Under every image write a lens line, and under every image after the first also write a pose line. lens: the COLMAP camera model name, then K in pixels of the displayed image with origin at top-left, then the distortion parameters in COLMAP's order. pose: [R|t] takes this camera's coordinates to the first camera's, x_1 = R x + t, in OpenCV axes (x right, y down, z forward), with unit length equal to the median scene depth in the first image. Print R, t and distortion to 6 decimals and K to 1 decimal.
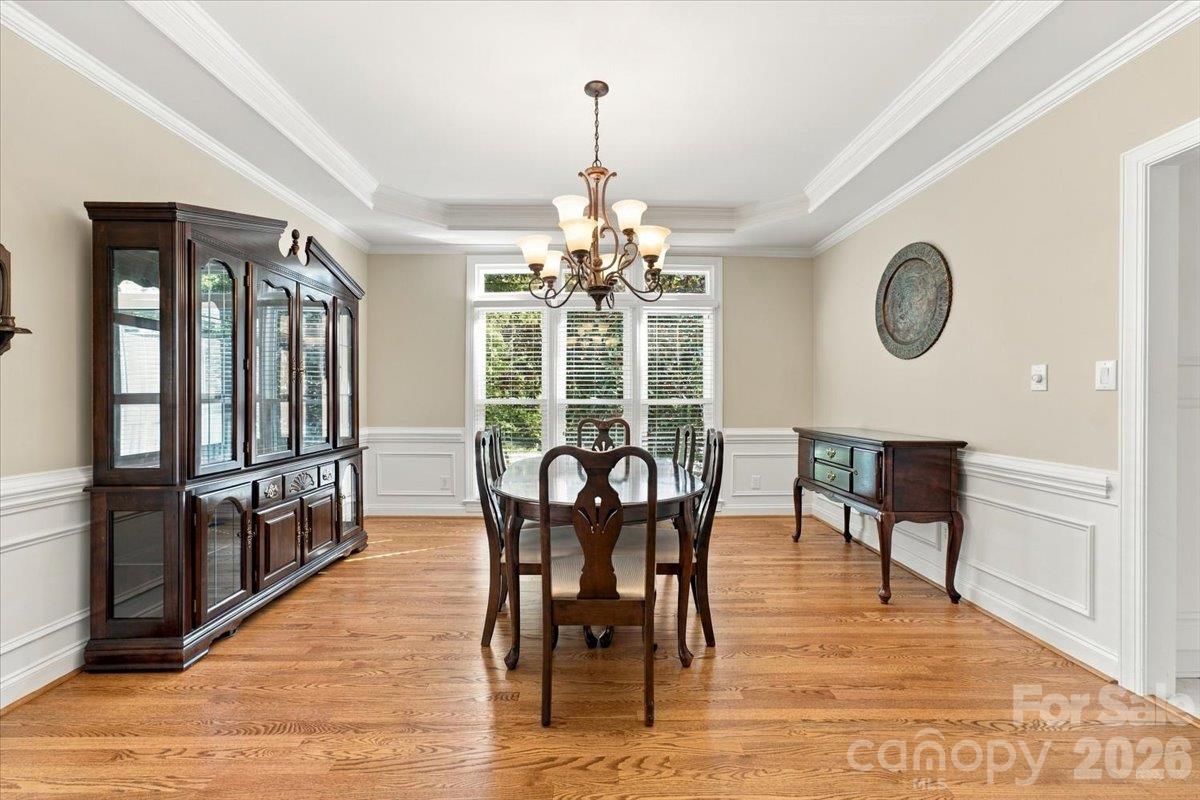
lens RADIAL K [[491.1, 0, 598.8], [0, 491.1, 398.2], [0, 0, 1]] dist [-0.012099, 0.000542]
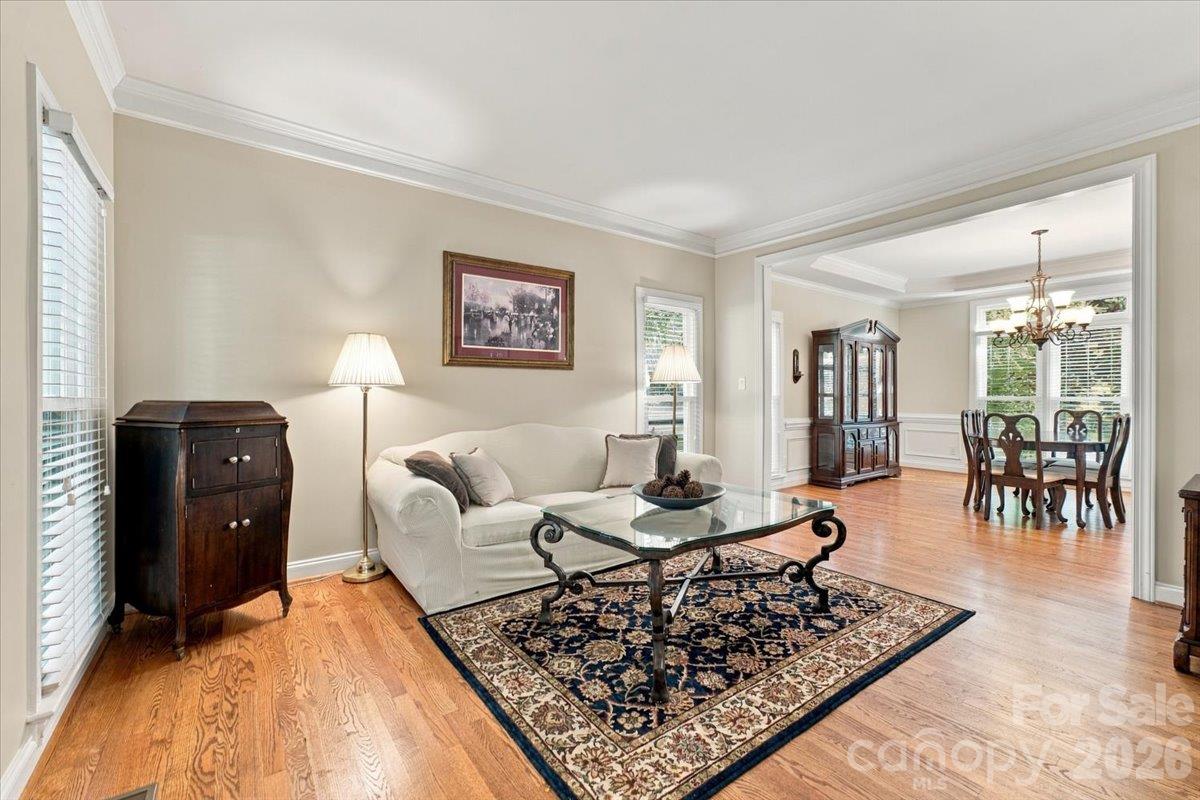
lens RADIAL K [[491.1, 0, 606.9], [0, 491.1, 398.0], [0, 0, 1]] dist [-0.012099, 0.000542]
pose [[0.586711, 0.004791, -0.809782, 0.583466], [-0.001023, 0.999986, 0.005175, 0.002744], [0.809795, -0.002208, 0.586708, -1.571038]]
